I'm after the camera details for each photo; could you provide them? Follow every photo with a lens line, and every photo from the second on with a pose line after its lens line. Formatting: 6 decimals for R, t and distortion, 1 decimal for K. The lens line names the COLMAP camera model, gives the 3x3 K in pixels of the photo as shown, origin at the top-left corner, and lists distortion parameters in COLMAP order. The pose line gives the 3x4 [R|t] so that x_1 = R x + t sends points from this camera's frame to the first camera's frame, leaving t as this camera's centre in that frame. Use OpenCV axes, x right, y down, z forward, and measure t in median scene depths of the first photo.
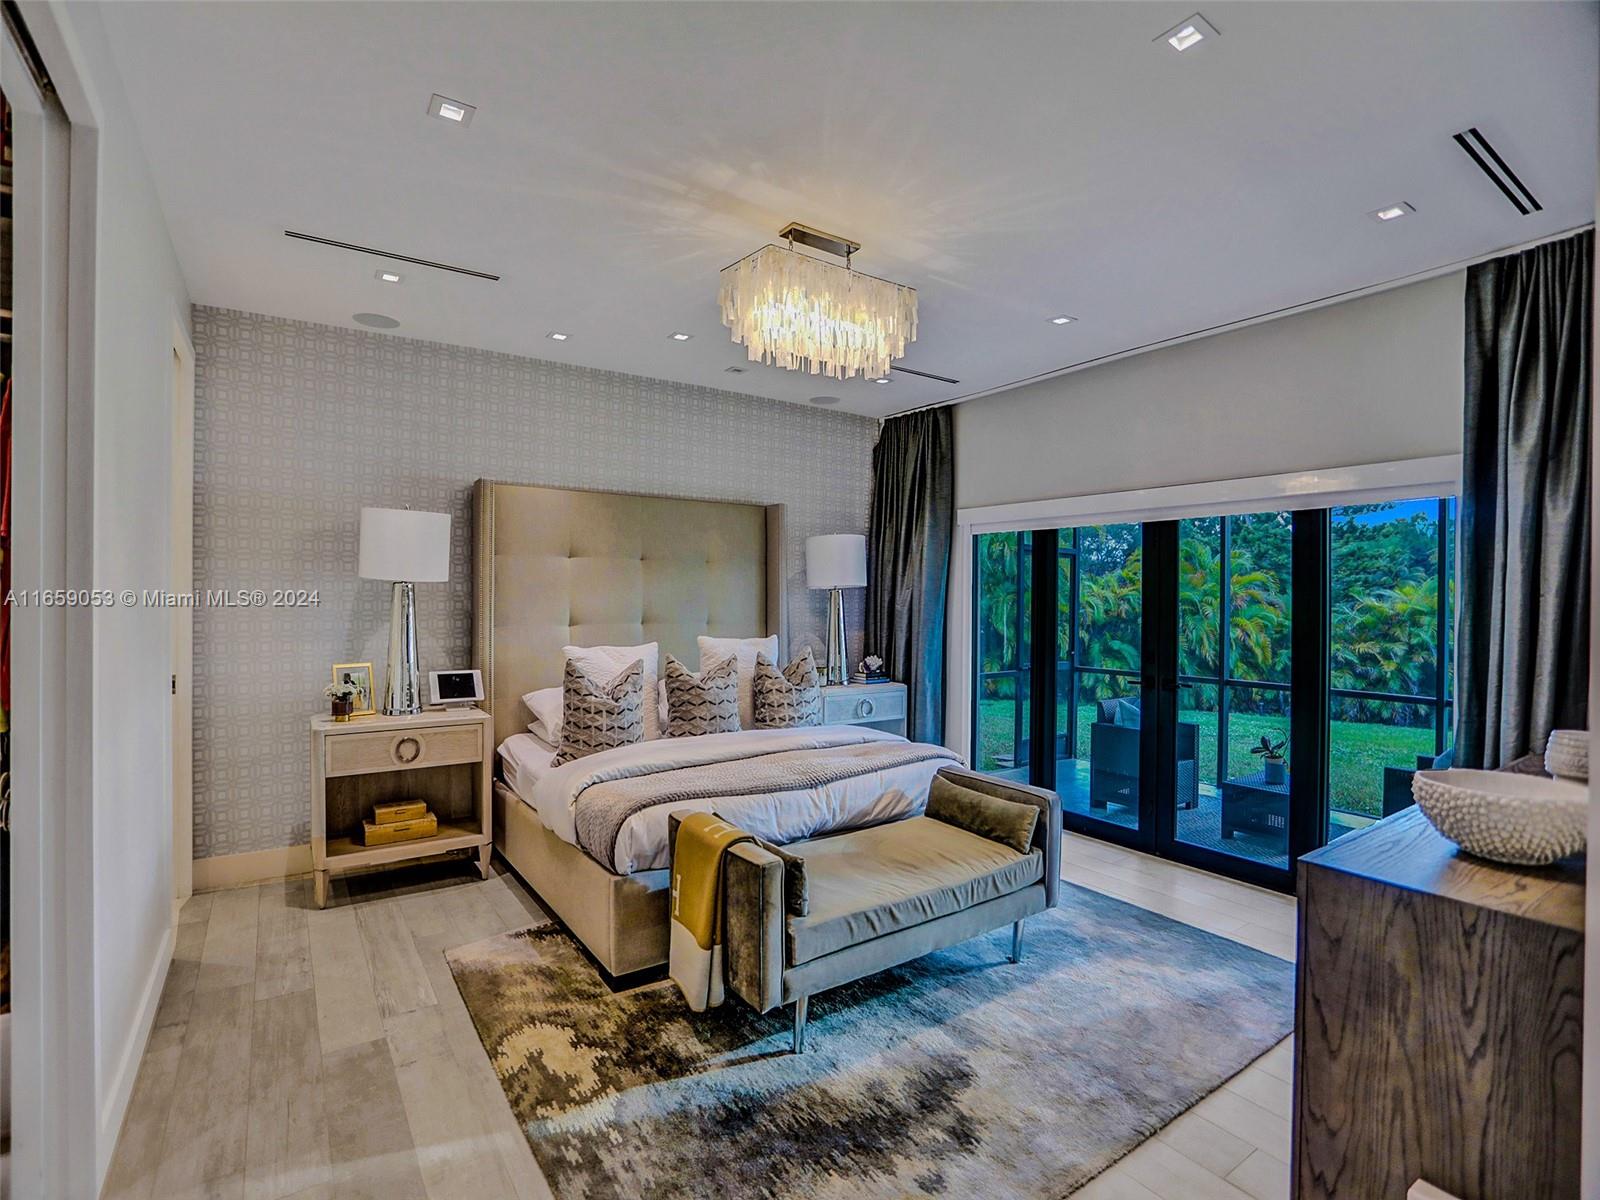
lens RADIAL K [[767.7, 0, 799.3], [0, 767.7, 608.1], [0, 0, 1]] dist [-0.072174, 0.033527]
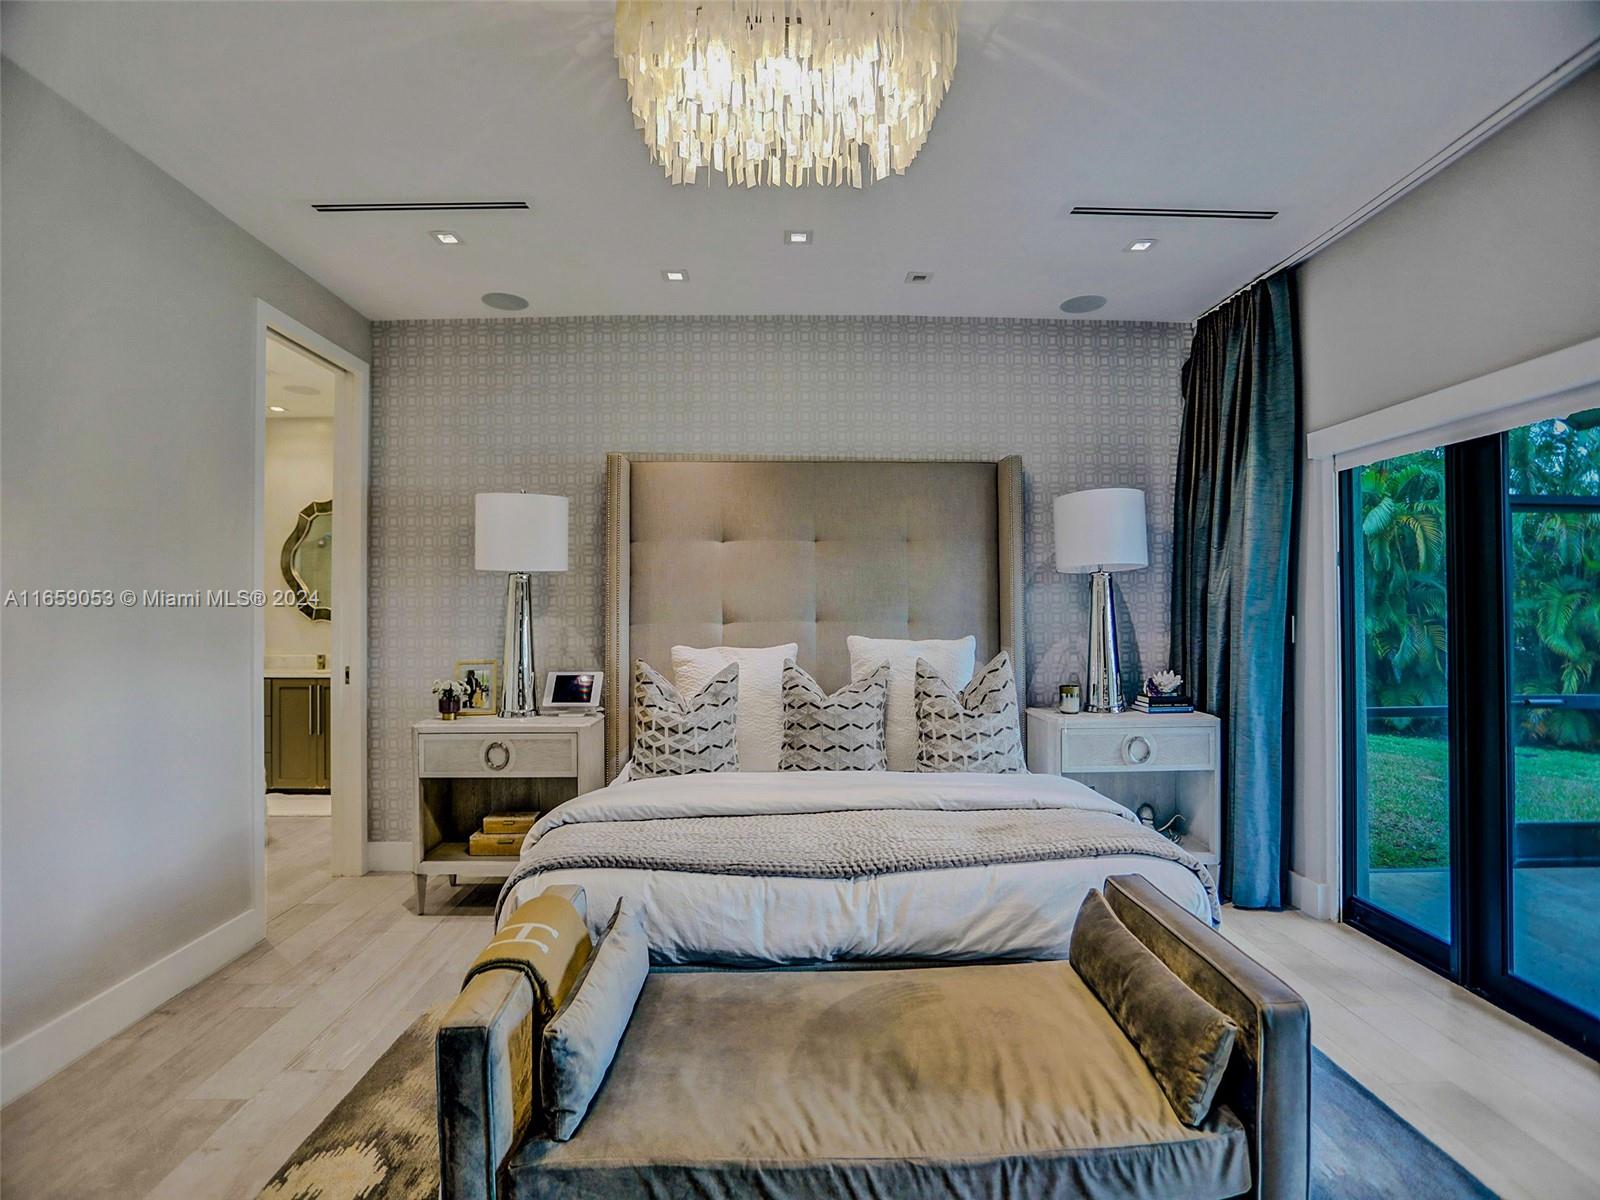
lens RADIAL K [[767.7, 0, 799.3], [0, 767.7, 608.1], [0, 0, 1]] dist [-0.072174, 0.033527]
pose [[0.839176, -0.016019, -0.543623, 0.255604], [0.004372, 0.999733, -0.022711, 0.029366], [0.543842, 0.016682, 0.839022, 0.387094]]
